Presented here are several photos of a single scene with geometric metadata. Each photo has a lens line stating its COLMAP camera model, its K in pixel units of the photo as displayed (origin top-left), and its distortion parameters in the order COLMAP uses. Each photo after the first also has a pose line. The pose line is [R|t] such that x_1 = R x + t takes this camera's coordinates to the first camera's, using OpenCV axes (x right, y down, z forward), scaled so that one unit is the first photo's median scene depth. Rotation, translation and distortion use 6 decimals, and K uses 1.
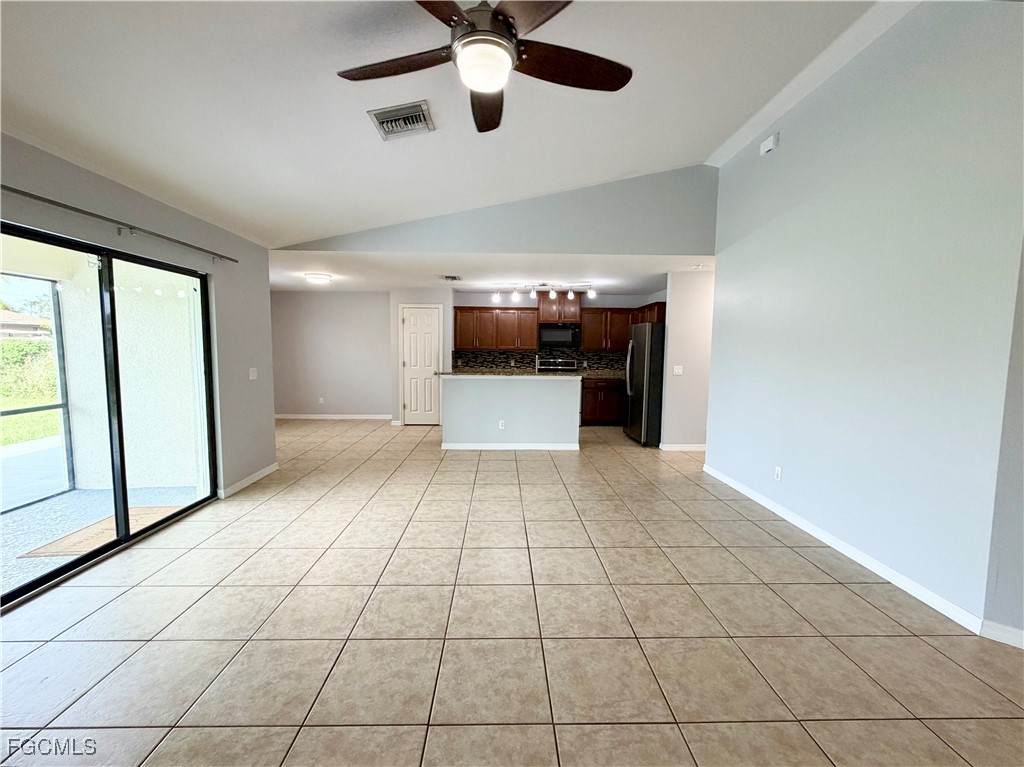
lens RADIAL K [[412.7, 0, 509.6], [0, 412.7, 389.4], [0, 0, 1]] dist [0.002623, -0.000354]
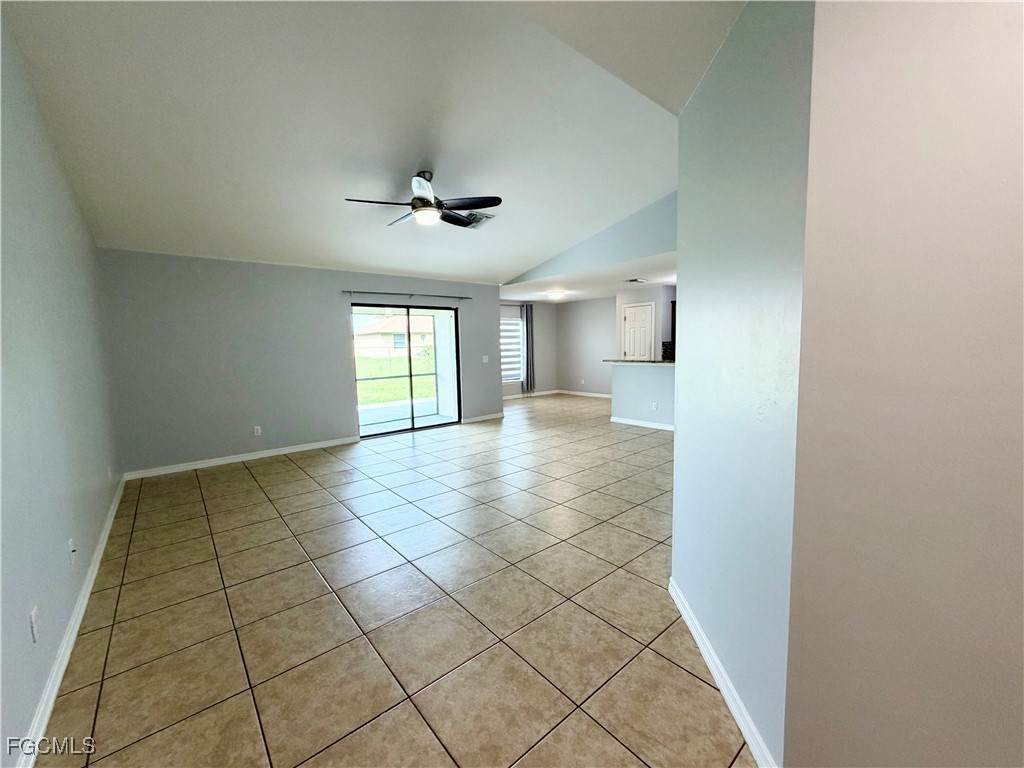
lens RADIAL K [[412.7, 0, 518.1], [0, 412.7, 384.6], [0, 0, 1]] dist [0.002623, -0.000354]
pose [[0.628397, 0.049739, -0.776301, 0.625852], [-0.046469, 0.998572, 0.026365, 0.014179], [0.776503, 0.019506, 0.629811, -0.003751]]
